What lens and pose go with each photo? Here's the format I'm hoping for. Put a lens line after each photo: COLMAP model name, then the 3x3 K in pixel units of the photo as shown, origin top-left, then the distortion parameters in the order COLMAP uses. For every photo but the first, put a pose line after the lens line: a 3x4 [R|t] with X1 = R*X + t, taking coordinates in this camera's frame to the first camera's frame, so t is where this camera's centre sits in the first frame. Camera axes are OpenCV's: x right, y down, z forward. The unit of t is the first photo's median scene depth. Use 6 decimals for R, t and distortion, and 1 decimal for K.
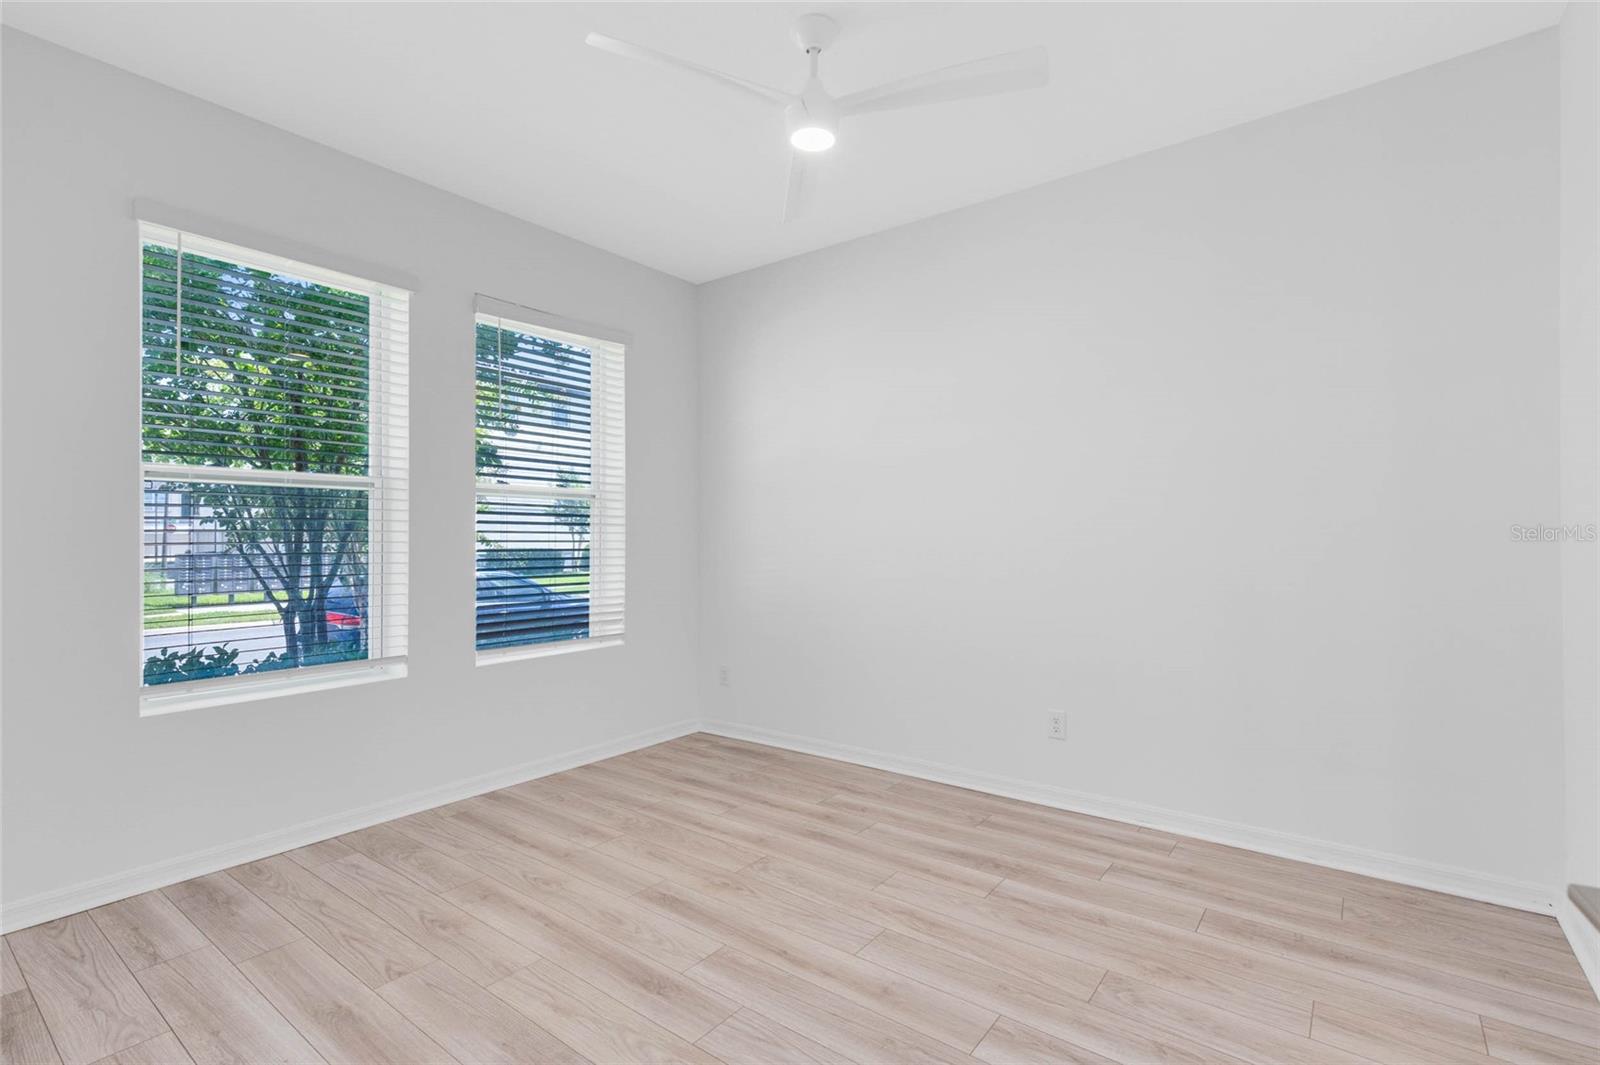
lens RADIAL K [[736.9, 0, 801.2], [0, 736.9, 536.0], [0, 0, 1]] dist [0.000464, 0.000257]
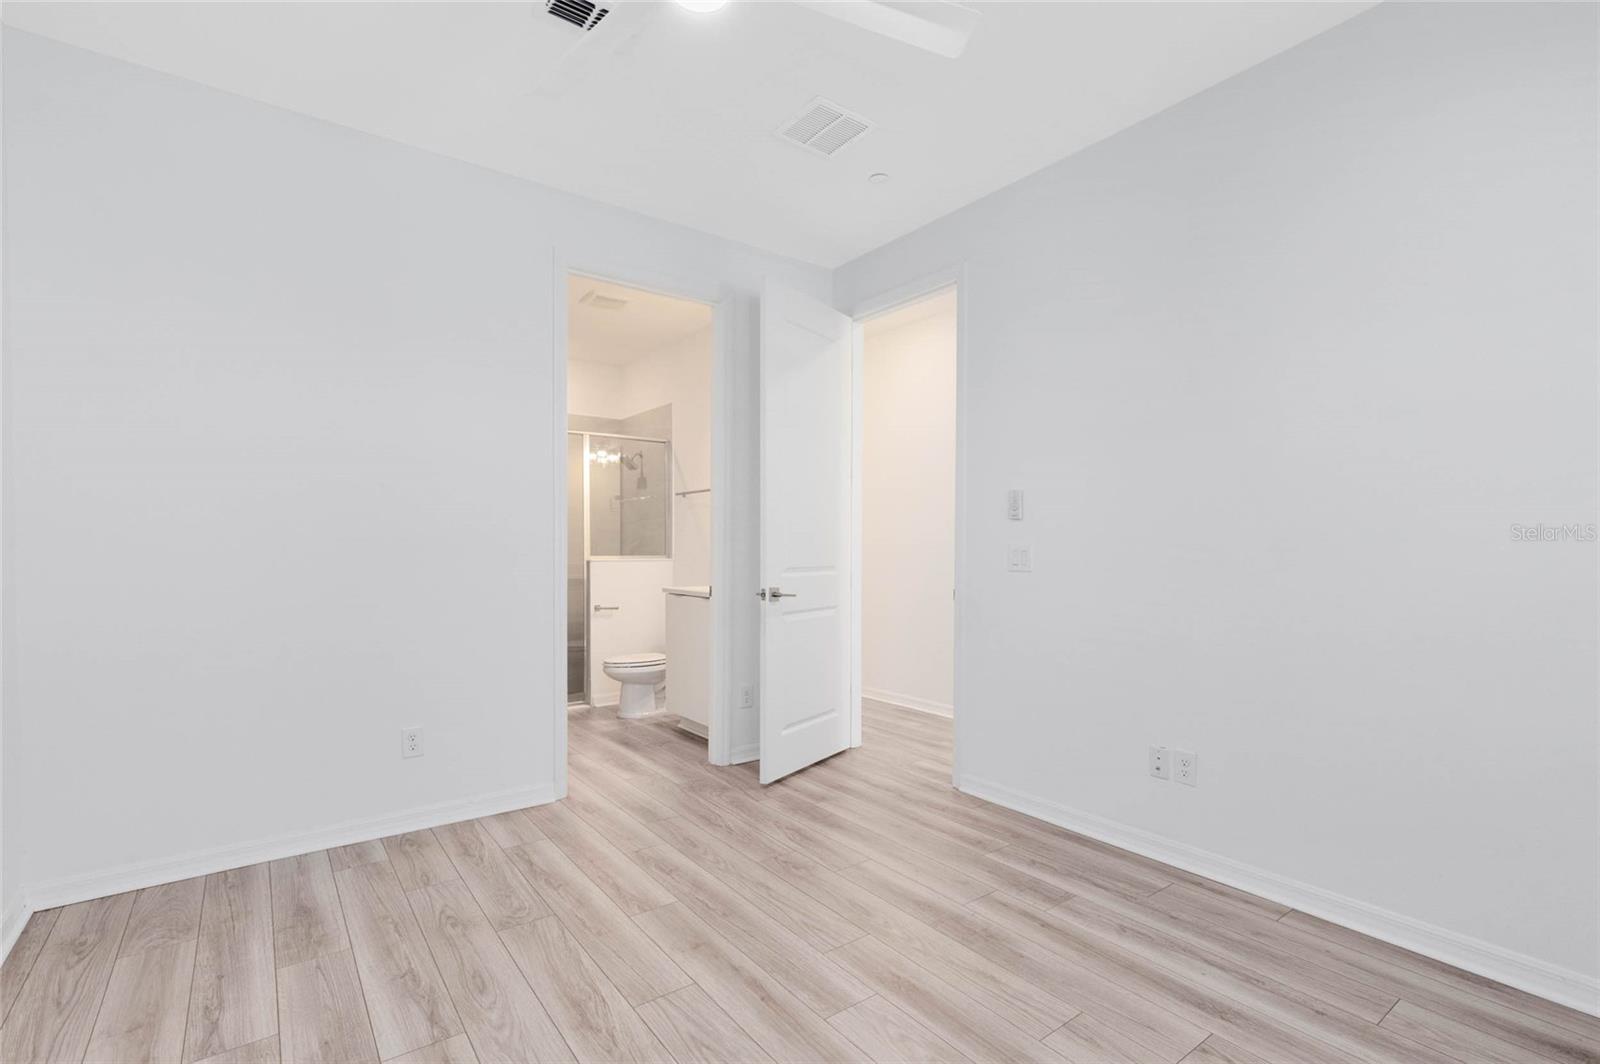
lens RADIAL K [[736.9, 0, 799.6], [0, 736.9, 536.9], [0, 0, 1]] dist [0.000464, 0.000257]
pose [[-0.961067, 0.006301, 0.276245, -0.324538], [0.002318, 0.999889, -0.014741, 0.012501], [-0.276307, -0.013526, -0.960974, 1.900325]]
